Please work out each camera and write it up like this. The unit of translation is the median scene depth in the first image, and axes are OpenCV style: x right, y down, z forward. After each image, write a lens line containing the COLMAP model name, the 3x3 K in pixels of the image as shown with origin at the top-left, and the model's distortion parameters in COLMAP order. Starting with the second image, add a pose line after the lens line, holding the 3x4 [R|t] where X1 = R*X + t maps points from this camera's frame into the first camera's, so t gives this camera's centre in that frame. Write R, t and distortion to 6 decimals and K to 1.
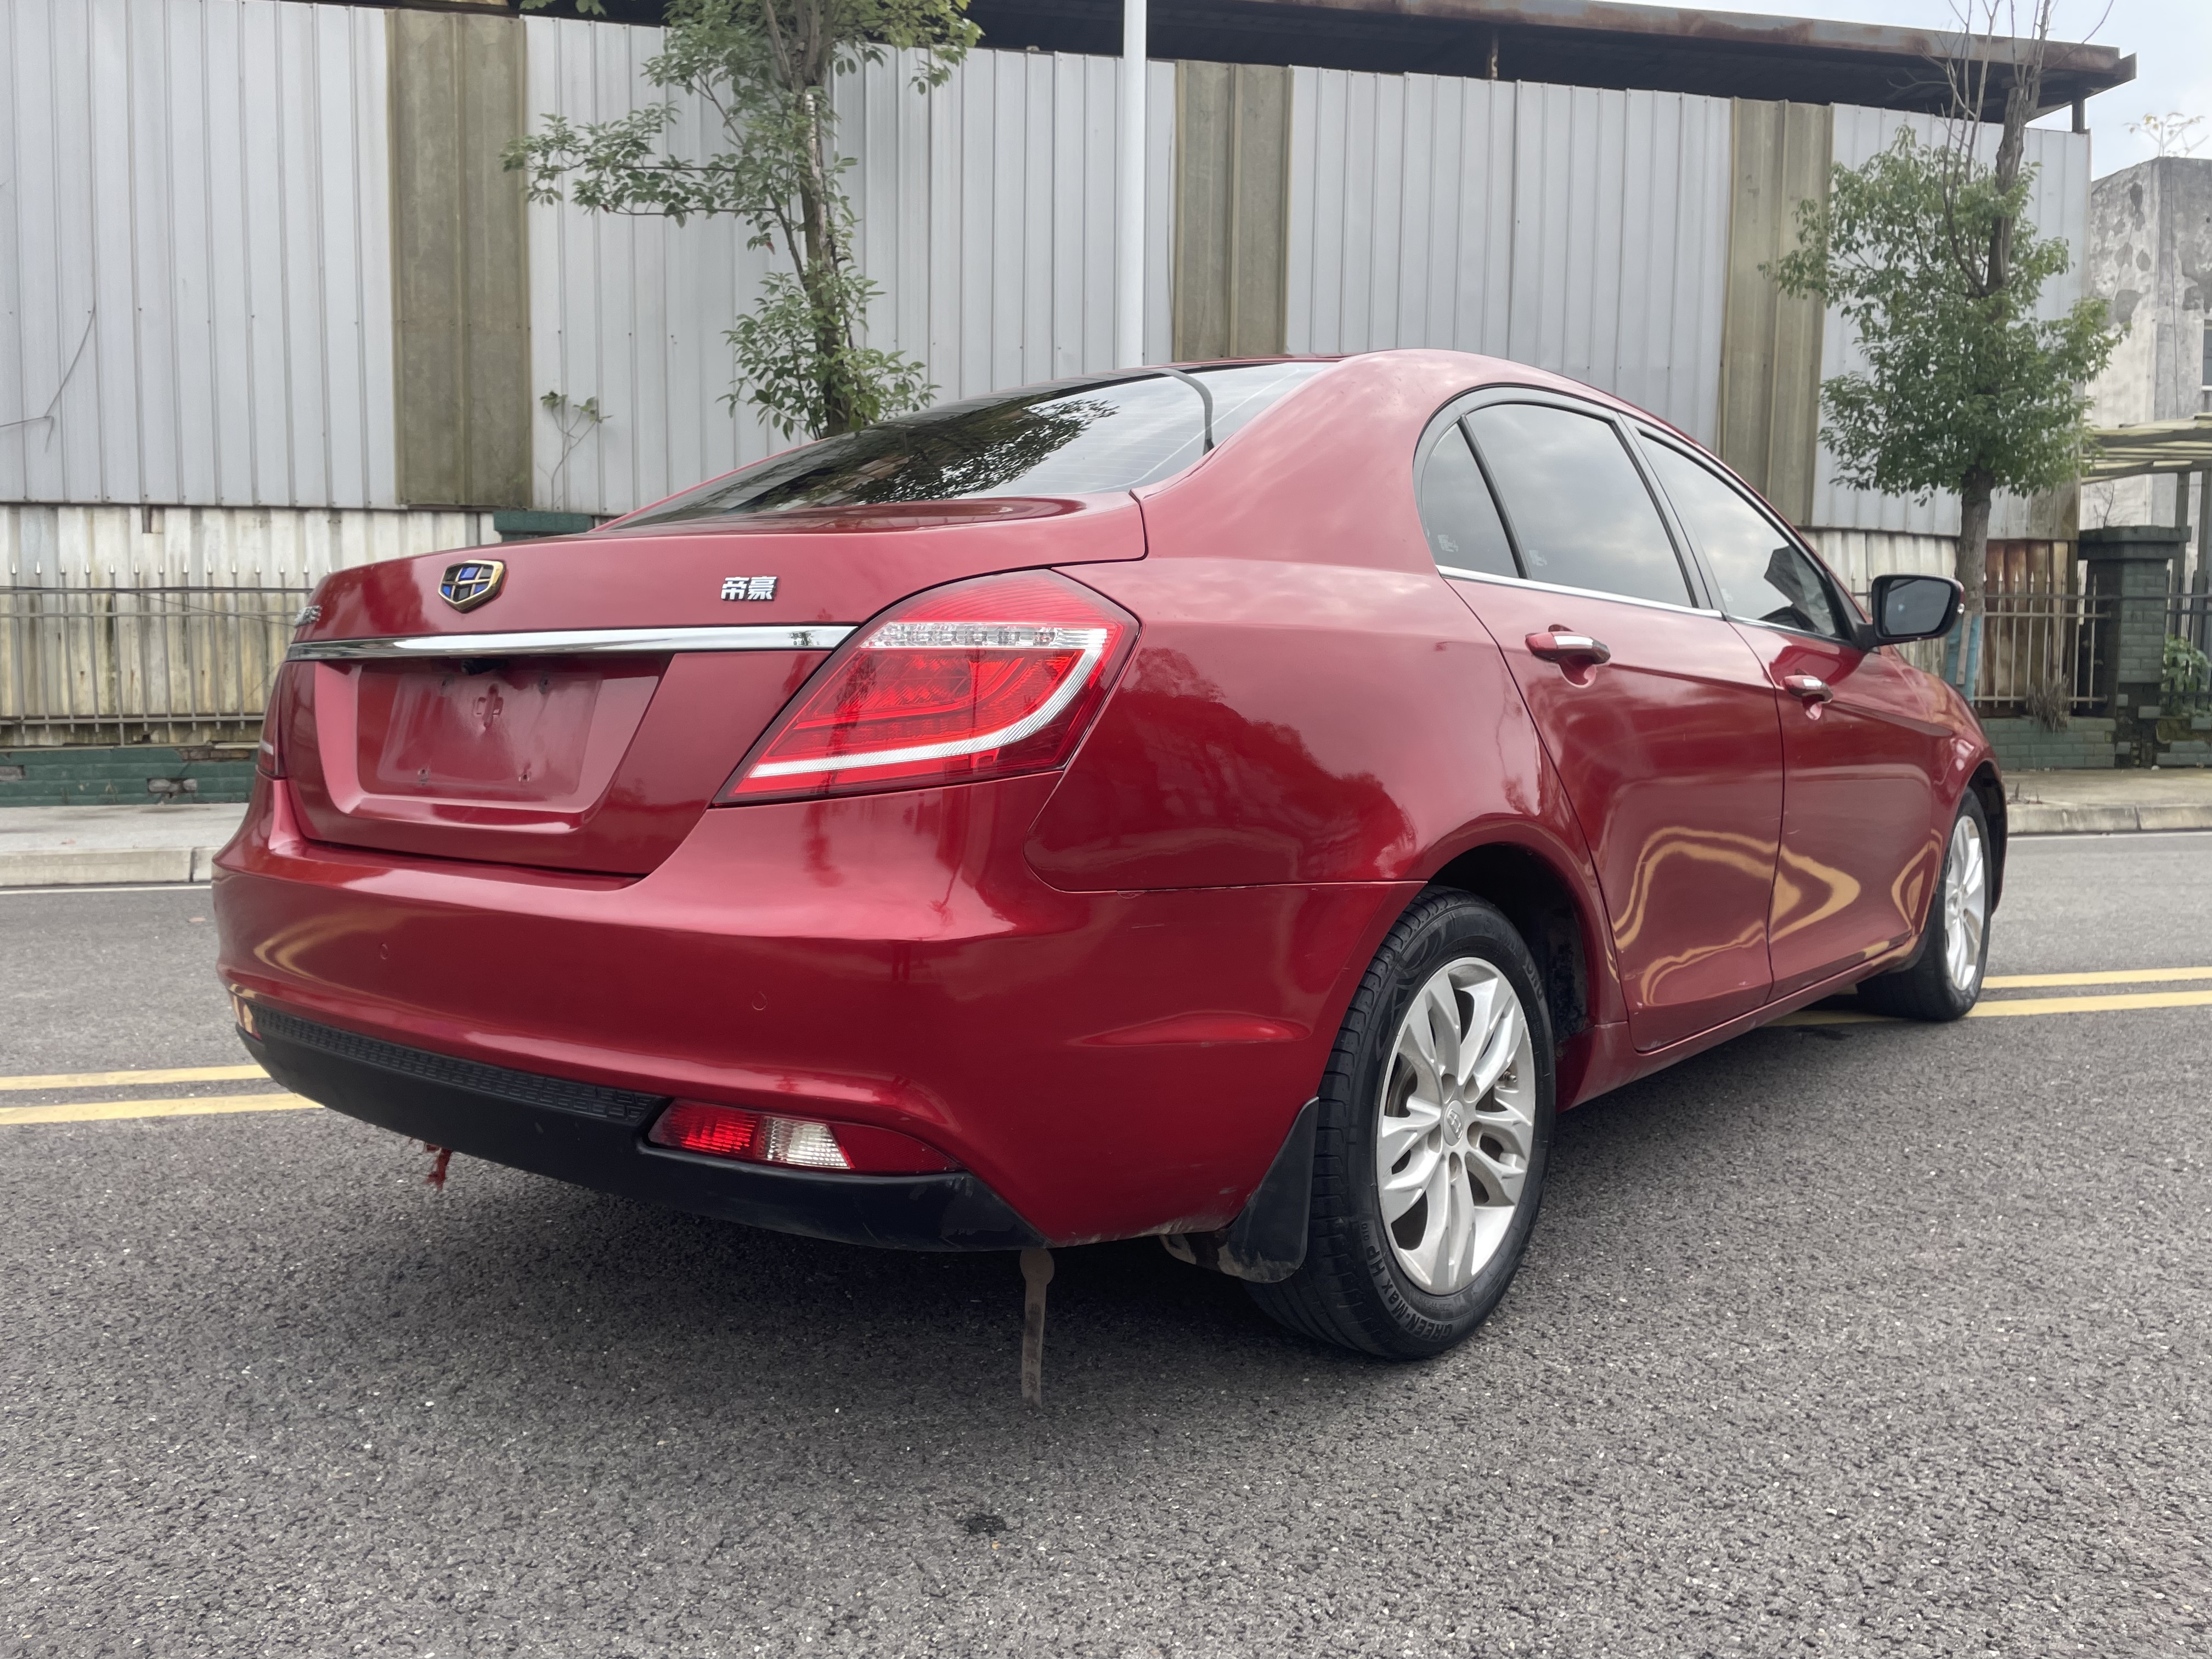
lens RADIAL K [[1696.9, 0, 1116.7], [0, 1696.9, 820.2], [0, 0, 1]] dist [0.087714, -0.113541]
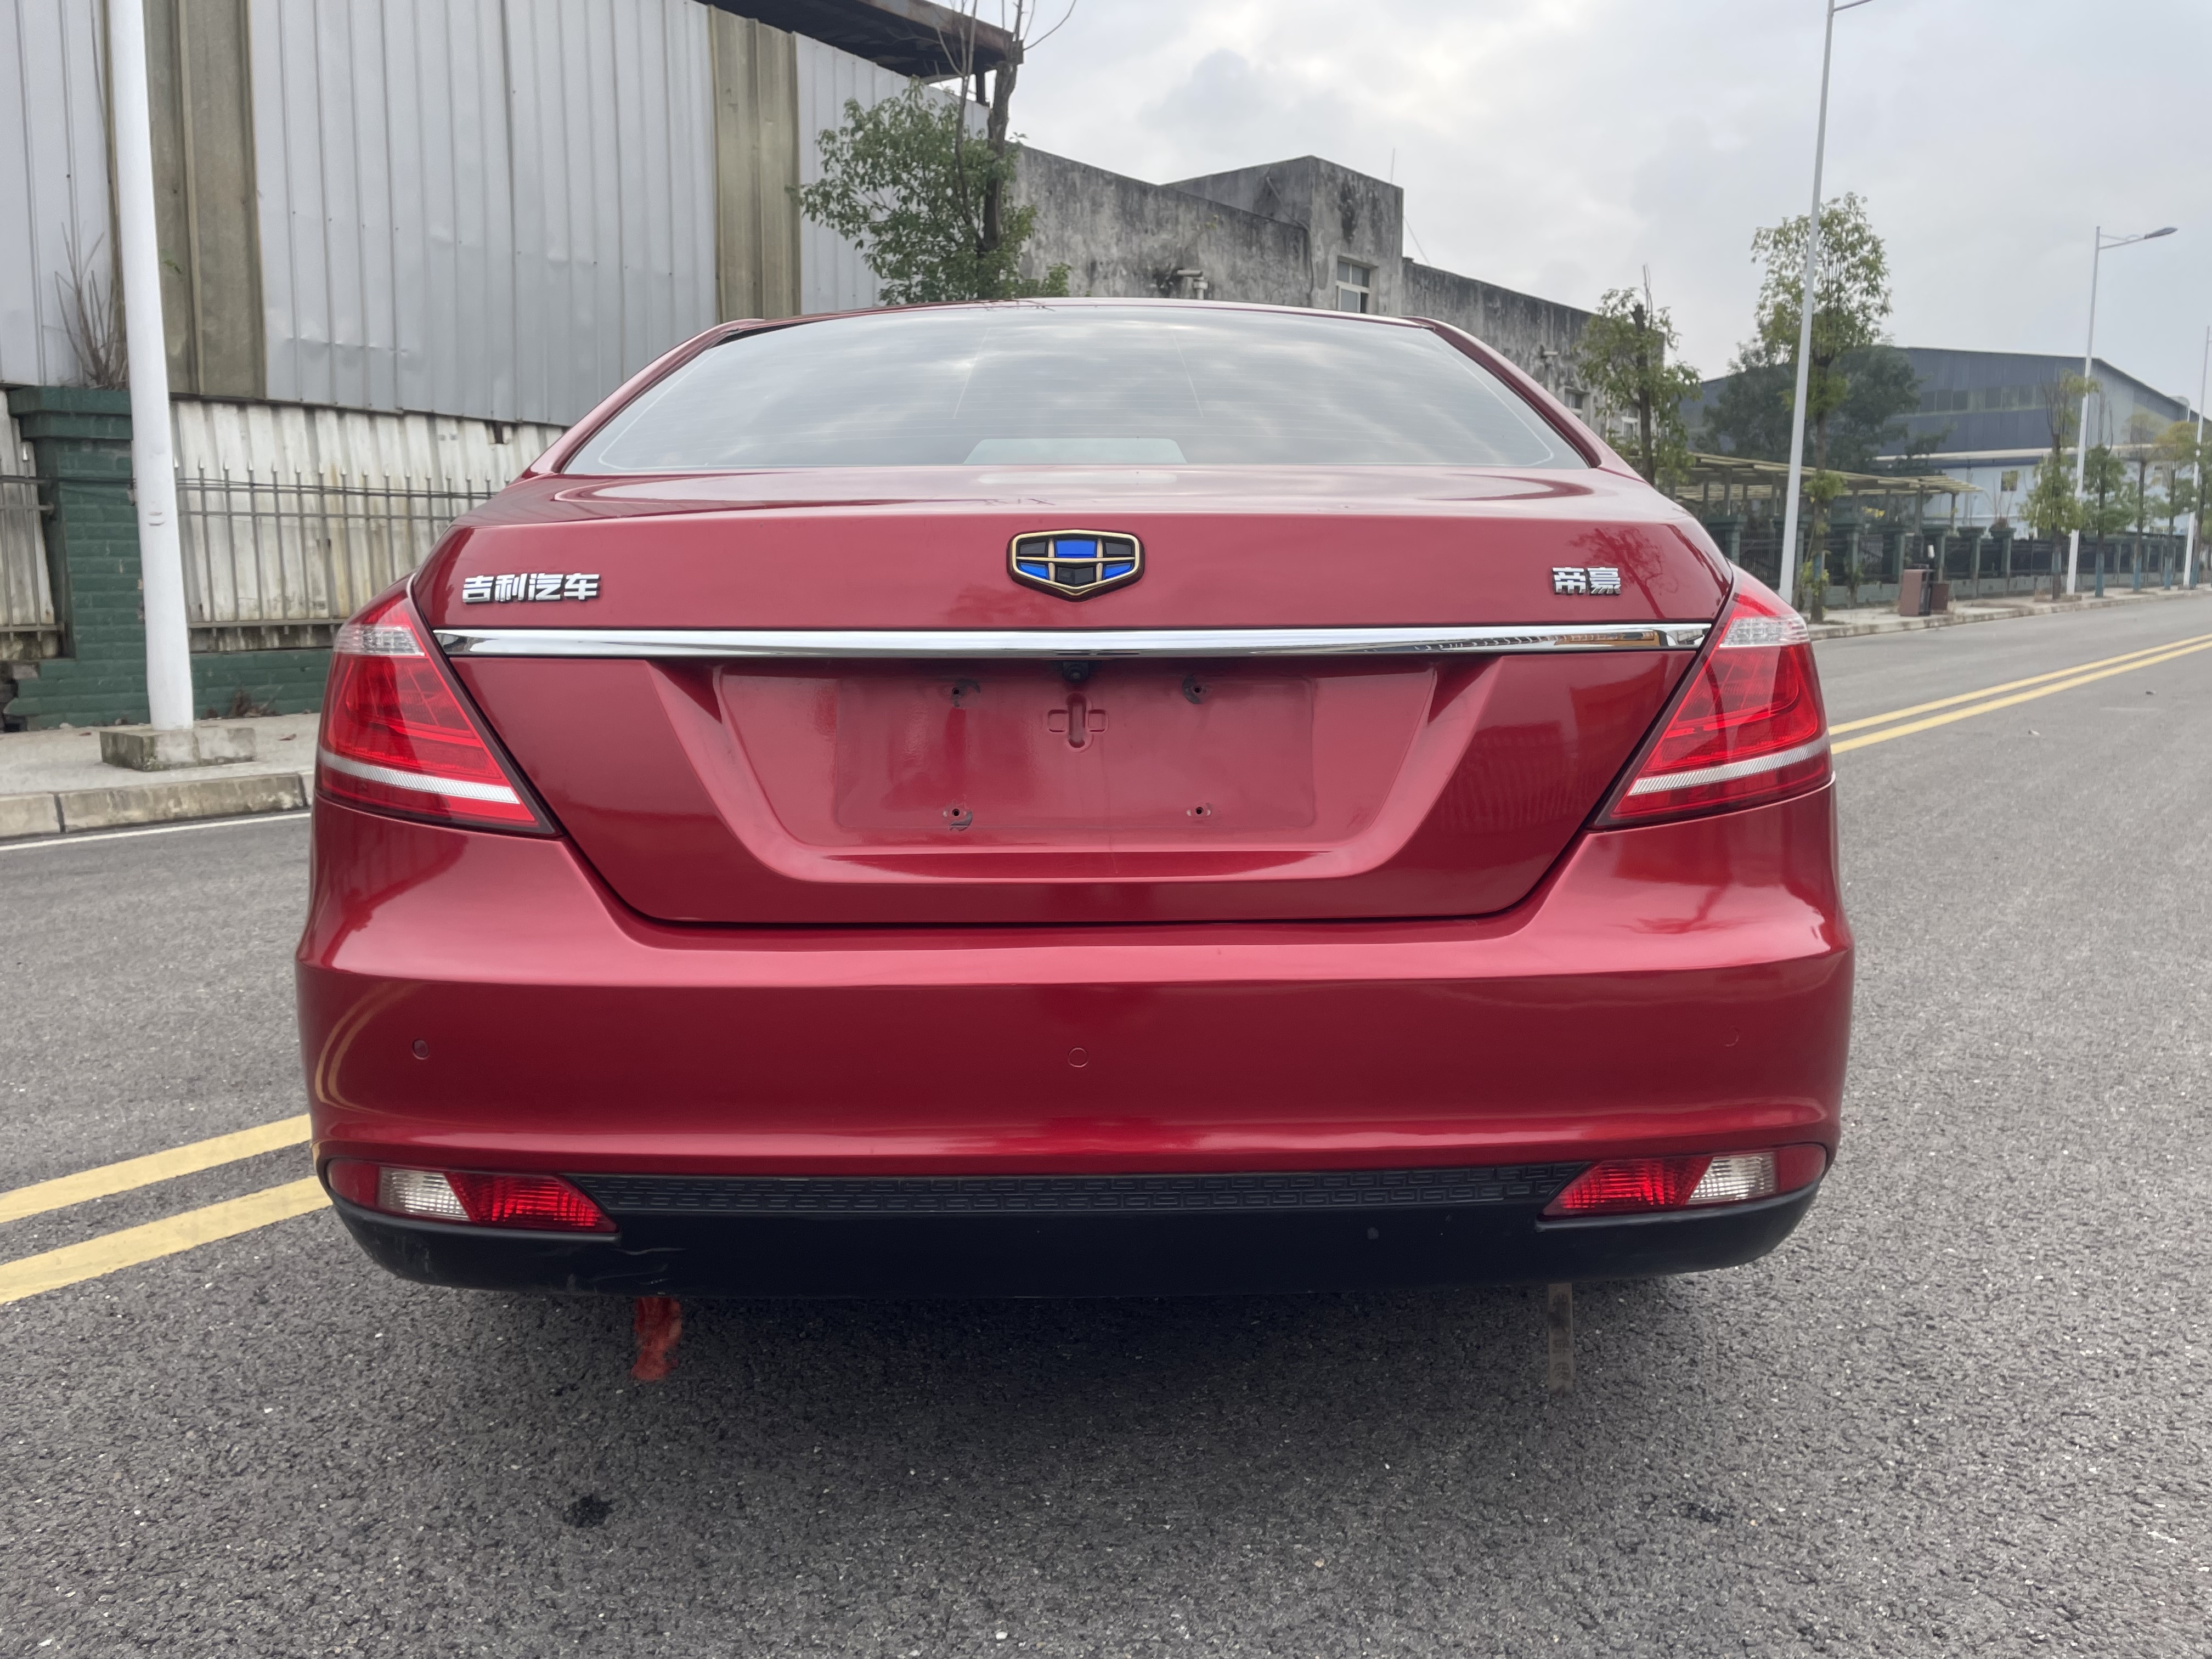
lens RADIAL K [[1696.9, 0, 1111.9], [0, 1696.9, 825.8], [0, 0, 1]] dist [0.087714, -0.113541]
pose [[0.759246, -0.091649, 0.644318, -0.633679], [0.051175, 0.995377, 0.081280, -0.060074], [-0.648788, -0.028739, 0.760426, 0.308787]]
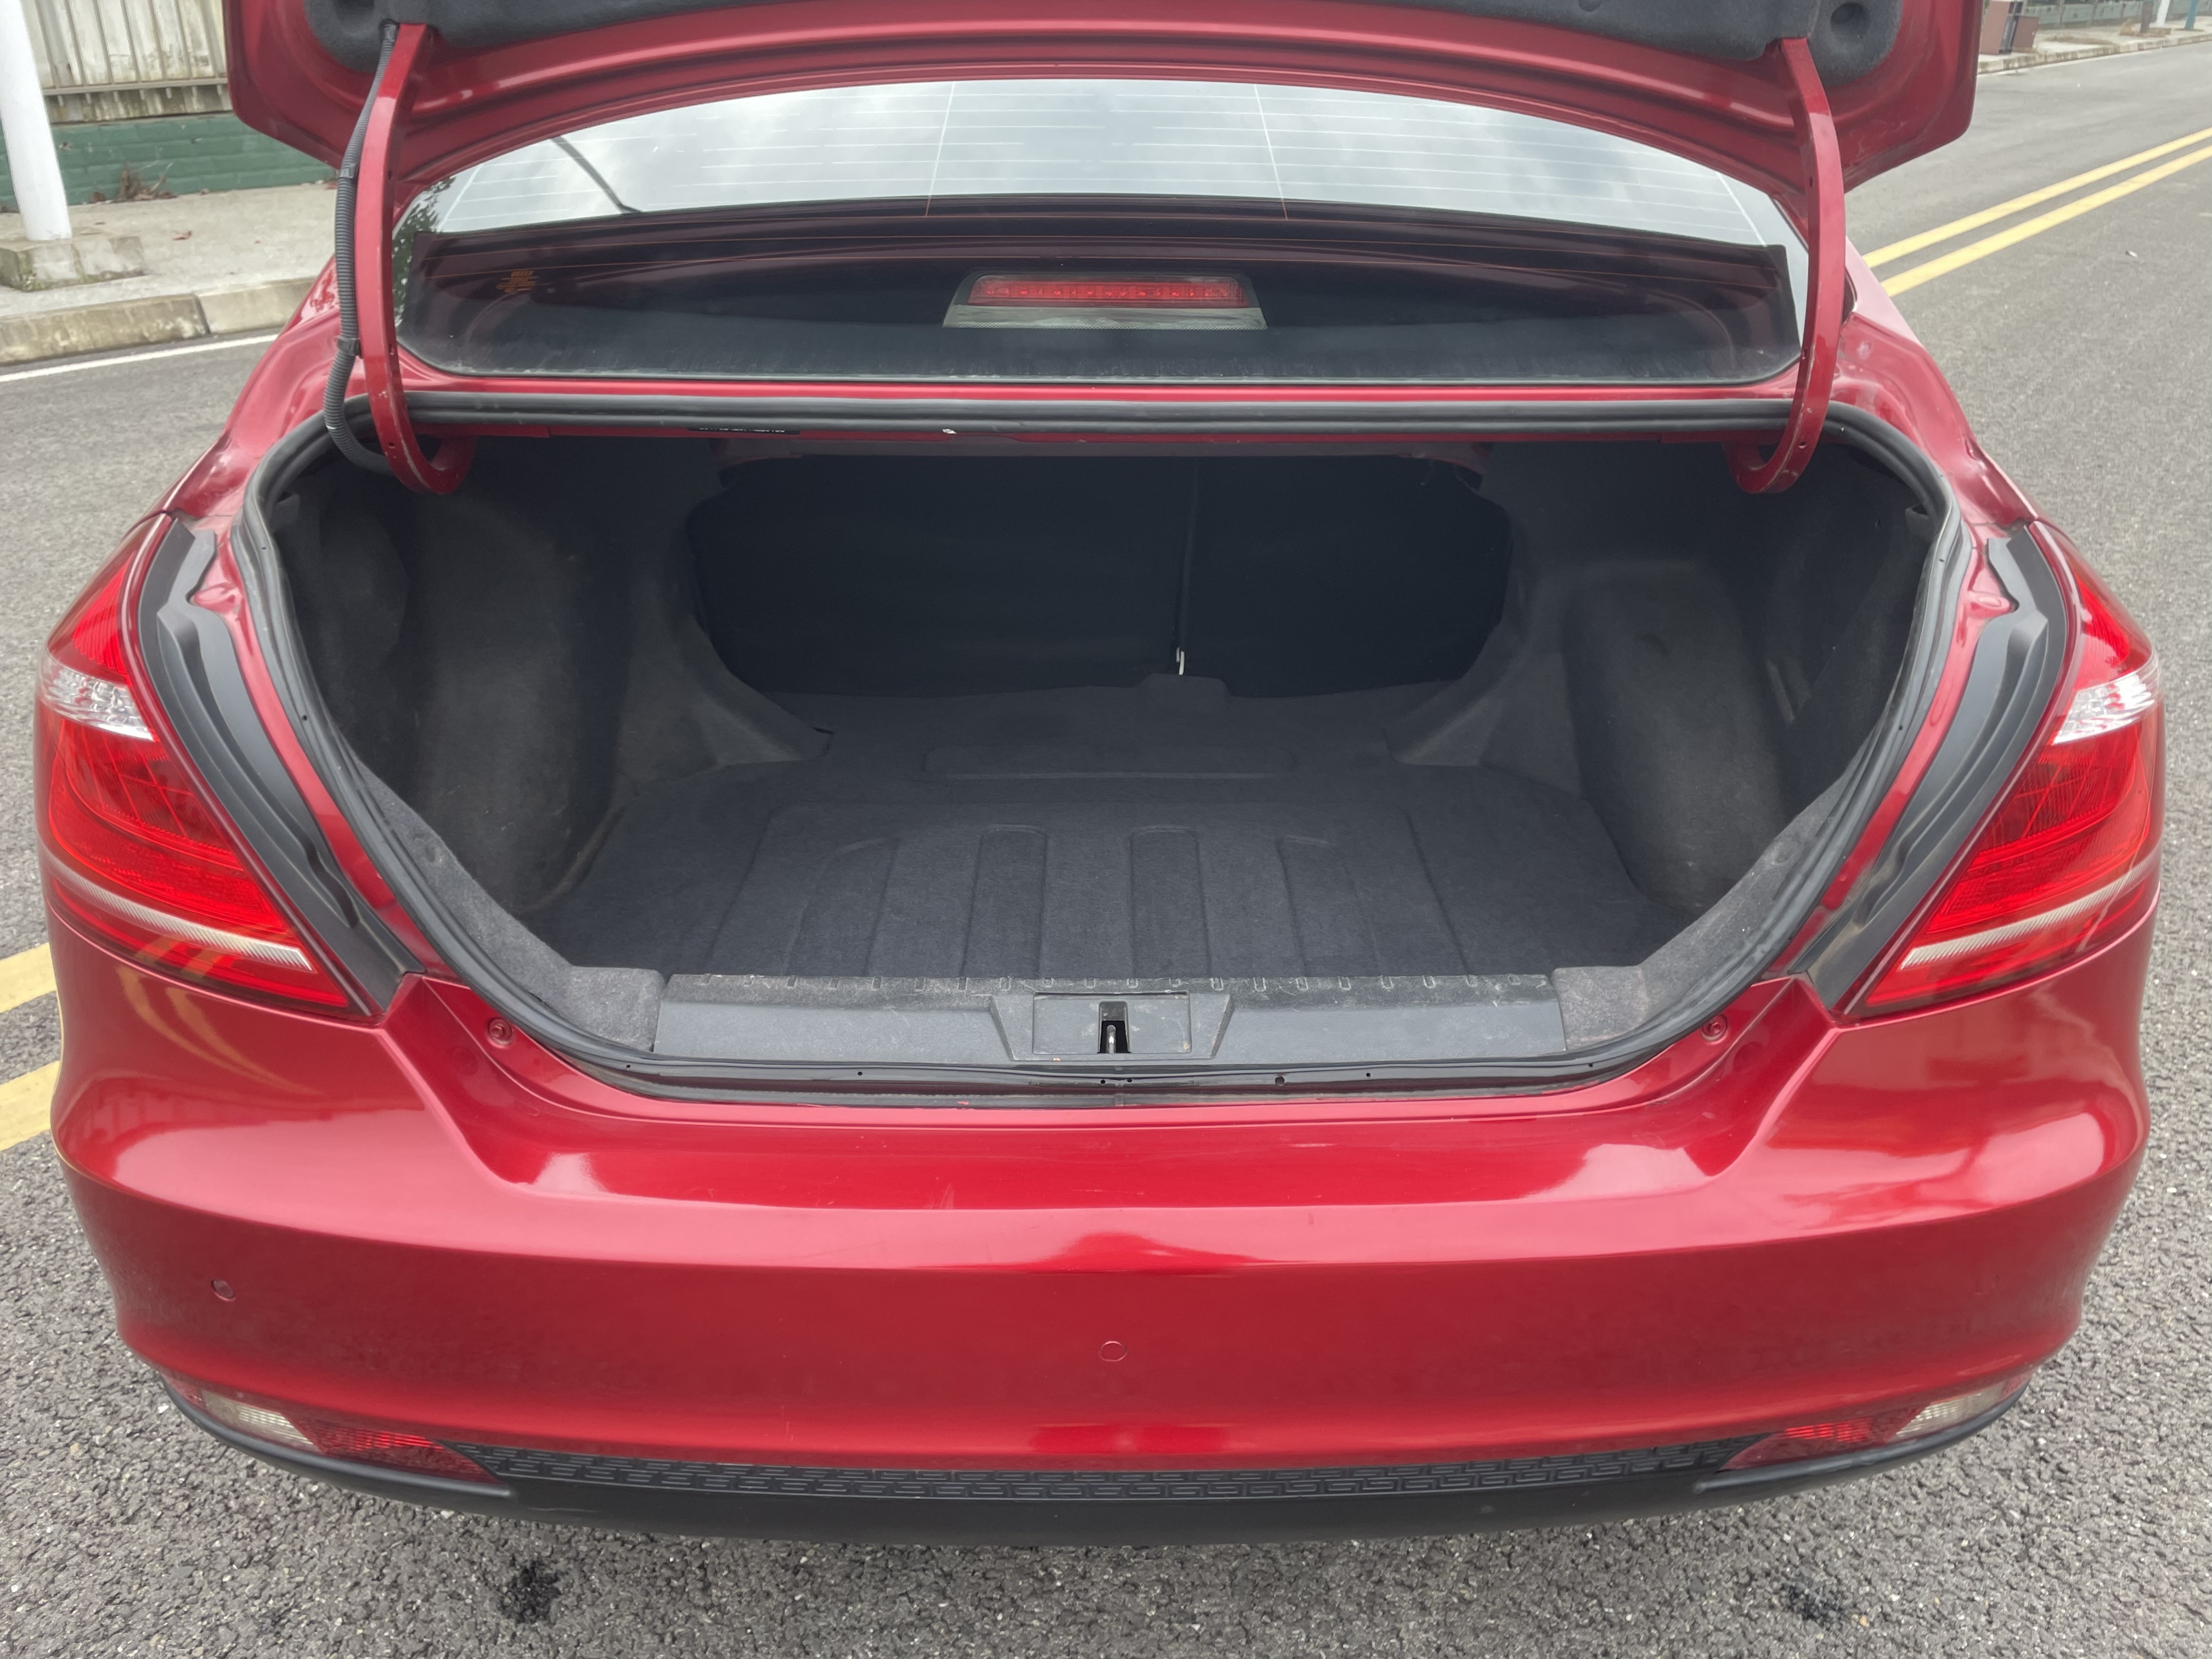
lens RADIAL K [[1696.9, 0, 1100.4], [0, 1696.9, 808.2], [0, 0, 1]] dist [0.087714, -0.113541]
pose [[0.759763, -0.274456, 0.589435, -0.507215], [0.035981, 0.922902, 0.383349, -0.211090], [-0.649203, -0.270046, 0.711063, 0.472265]]
